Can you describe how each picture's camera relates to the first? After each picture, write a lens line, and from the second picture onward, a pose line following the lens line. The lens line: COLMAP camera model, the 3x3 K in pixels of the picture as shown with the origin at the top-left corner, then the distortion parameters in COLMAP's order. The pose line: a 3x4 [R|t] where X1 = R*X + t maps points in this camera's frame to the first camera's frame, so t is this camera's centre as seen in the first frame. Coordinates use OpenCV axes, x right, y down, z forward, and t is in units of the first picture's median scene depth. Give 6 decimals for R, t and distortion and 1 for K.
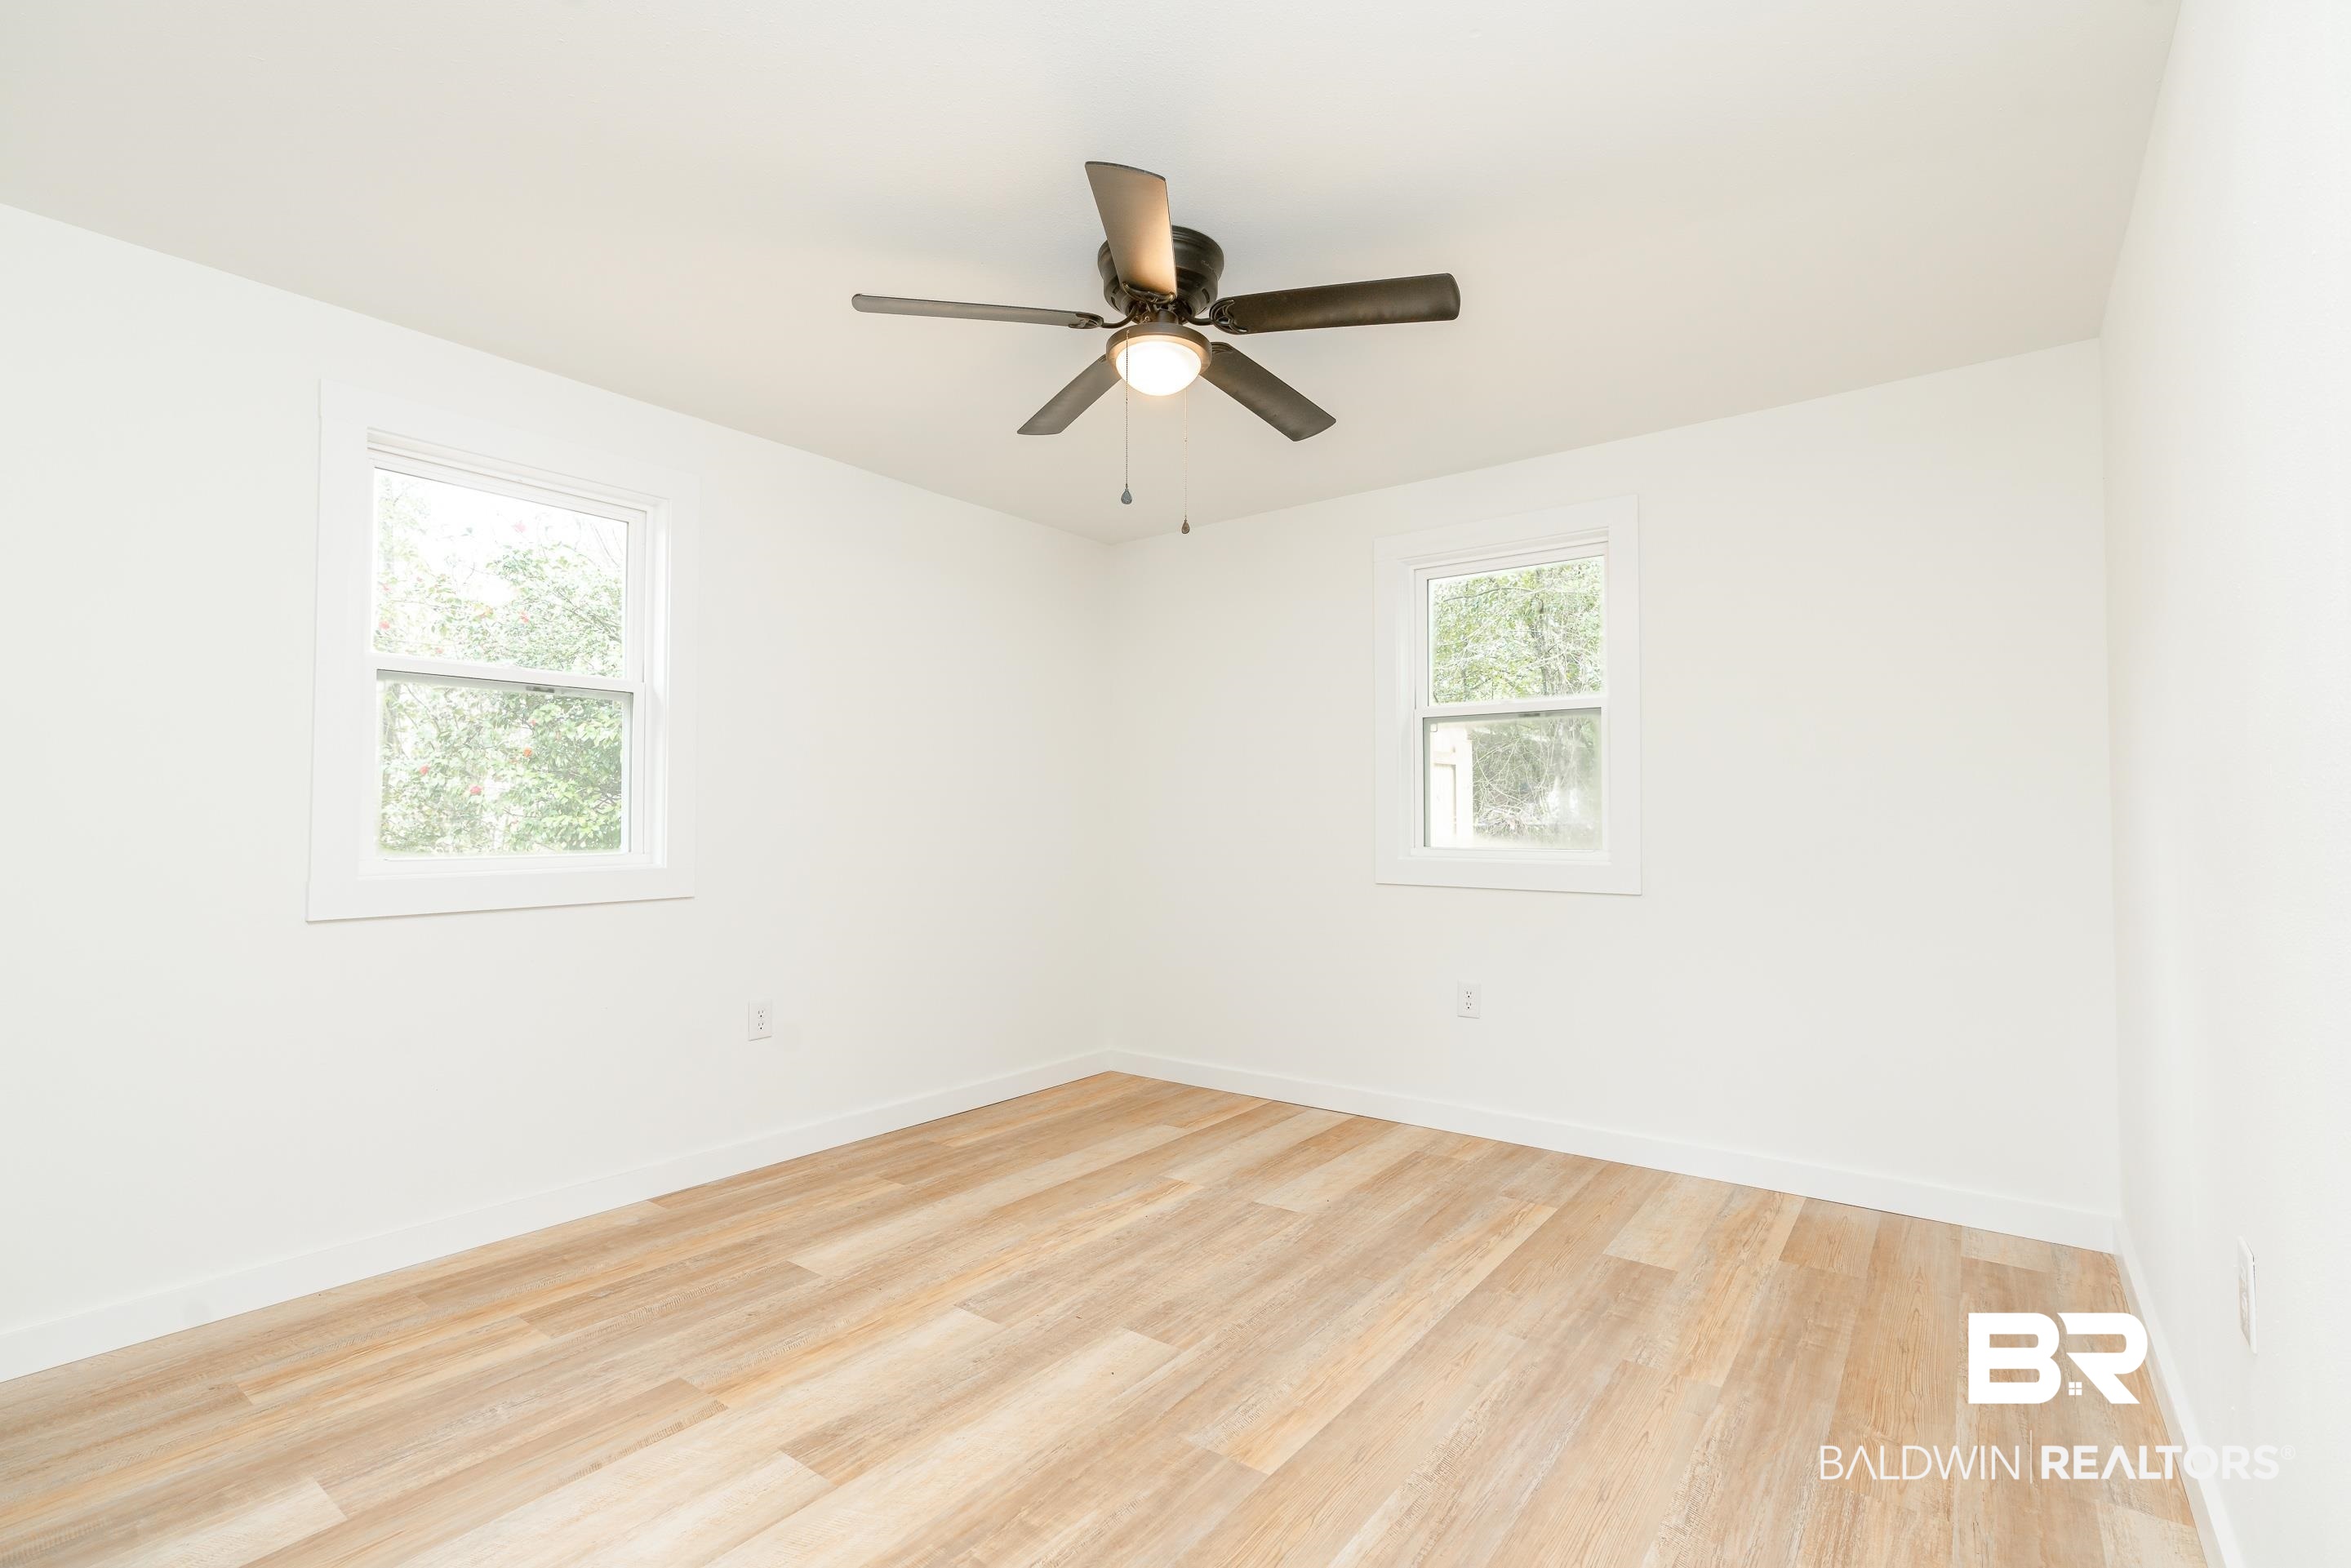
lens RADIAL K [[1062.6, 0, 1178.6], [0, 1062.6, 788.0], [0, 0, 1]] dist [-0.015245, 0.006901]
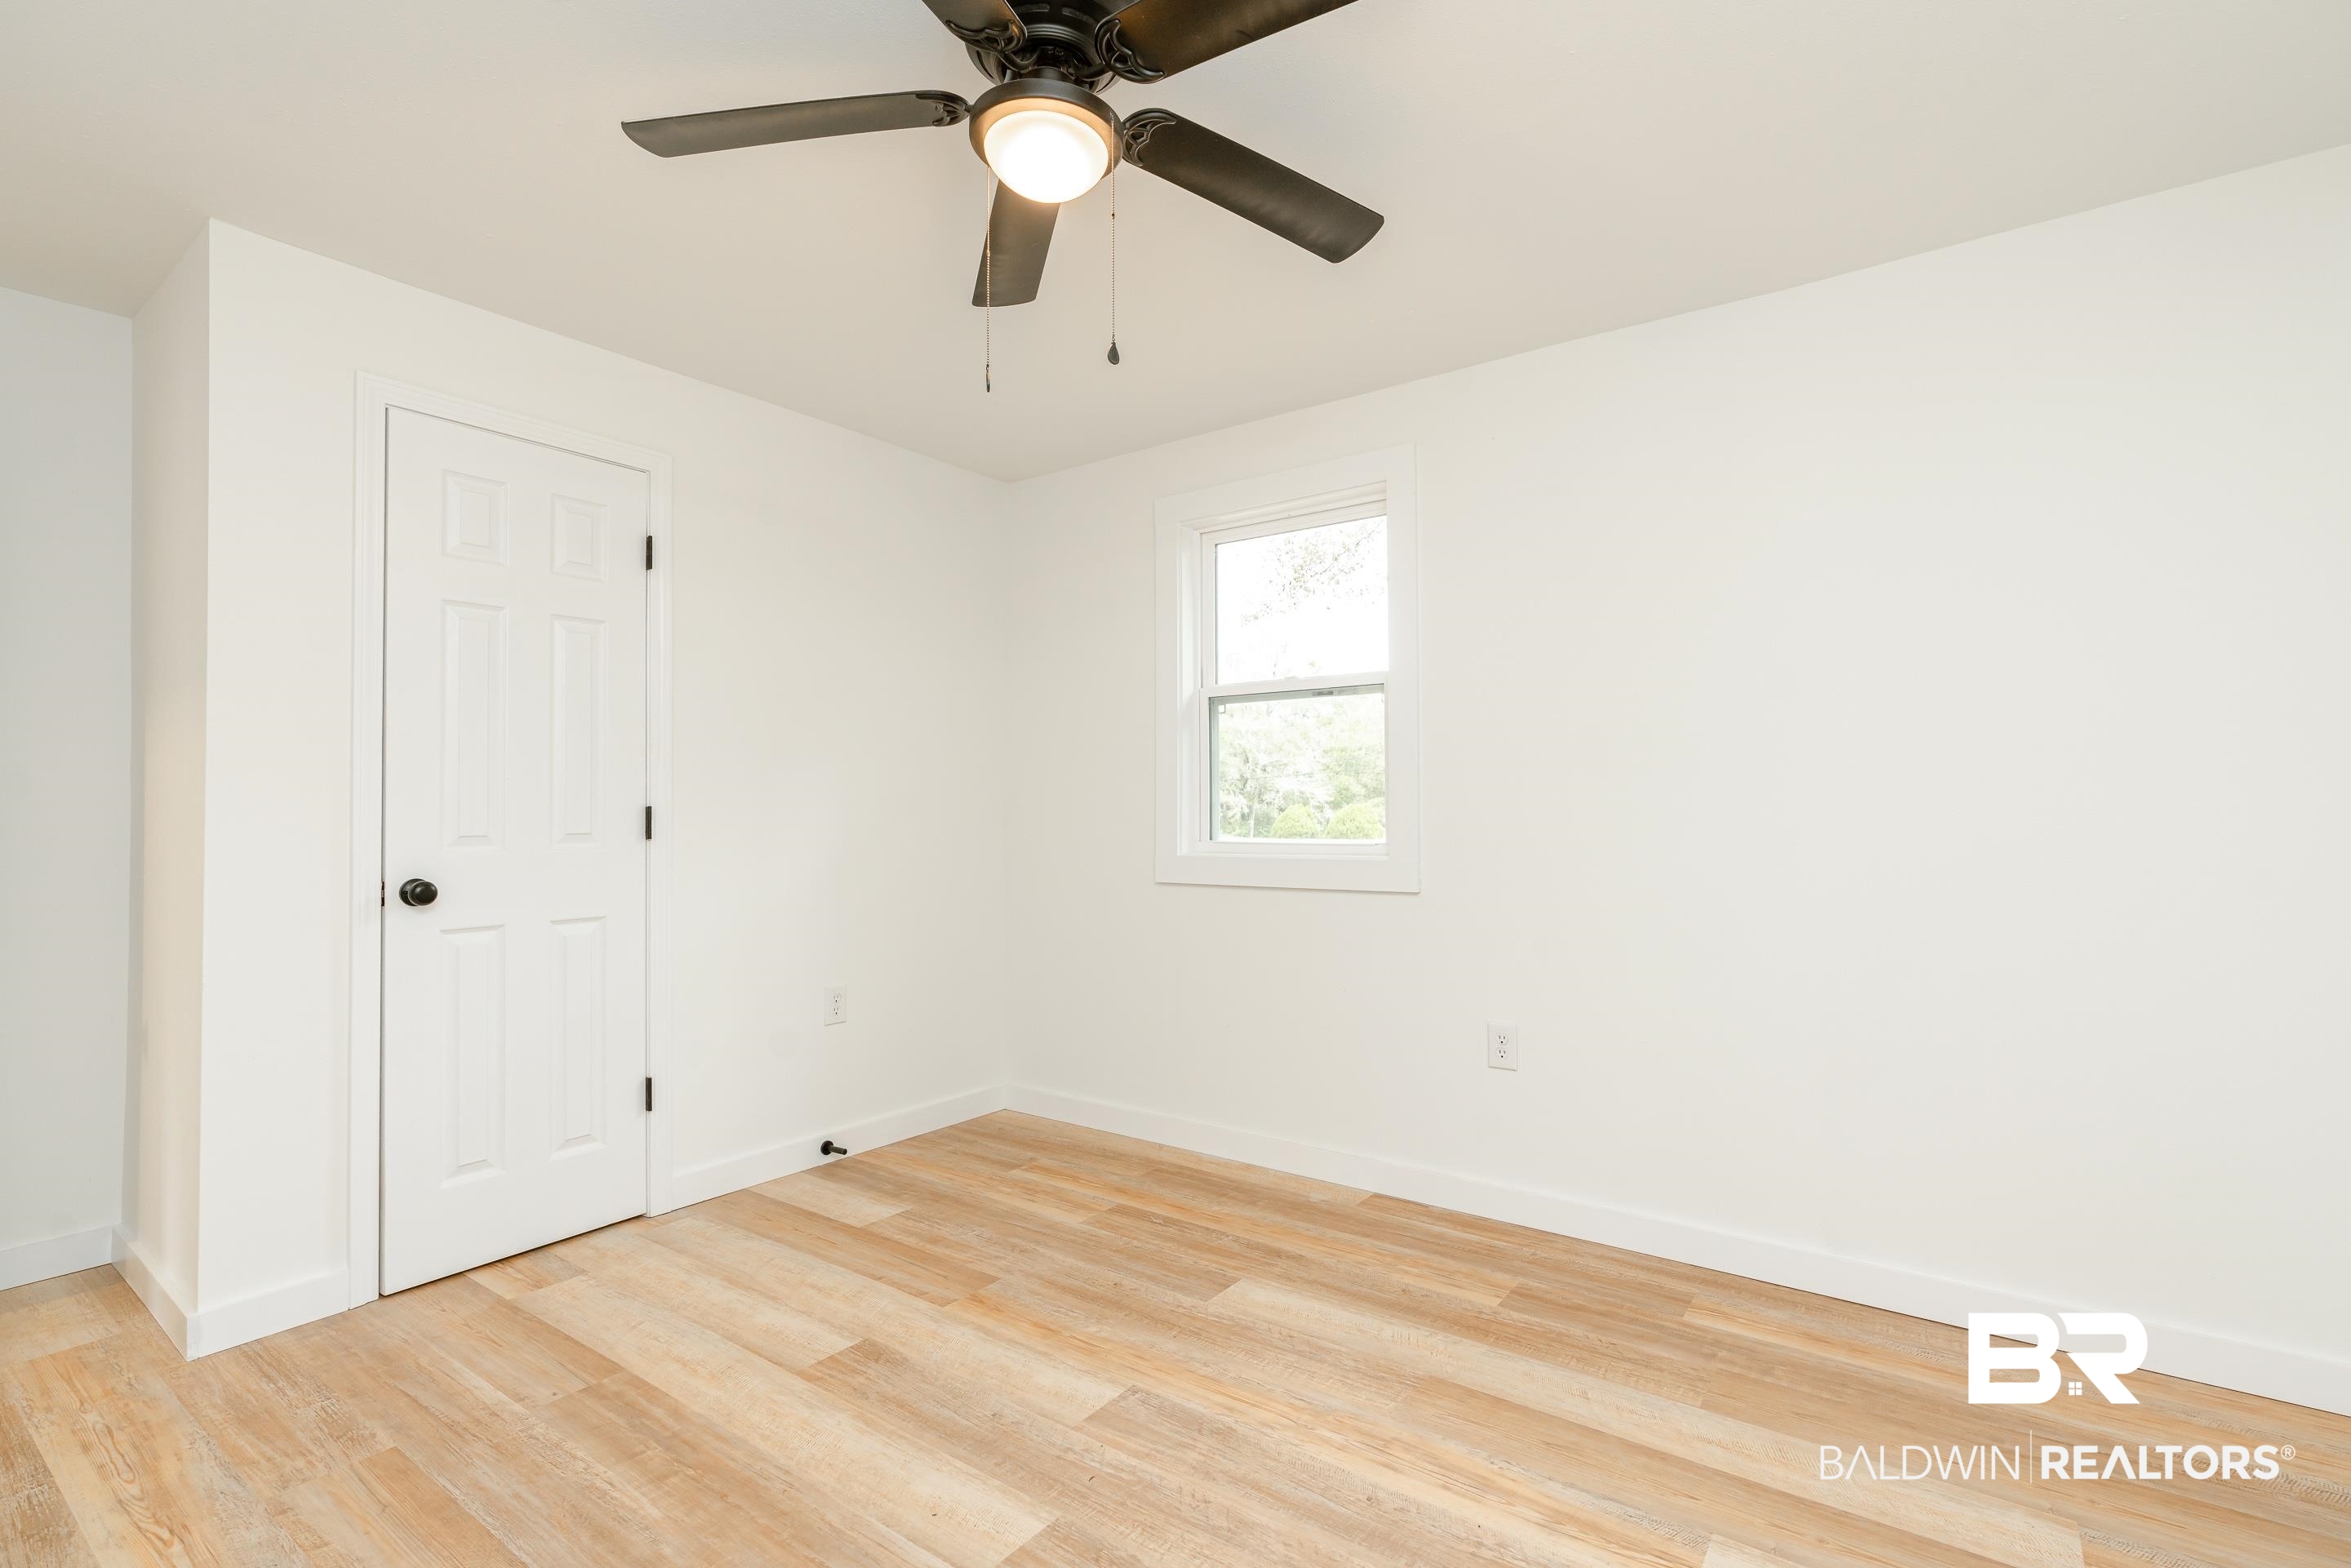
lens RADIAL K [[1062.6, 0, 1178.6], [0, 1062.6, 788.0], [0, 0, 1]] dist [-0.015245, 0.006901]
pose [[0.023240, -0.021042, -0.999508, 0.624551], [0.033308, 0.999240, -0.020262, 0.023977], [0.999175, -0.032821, 0.023923, 0.987585]]
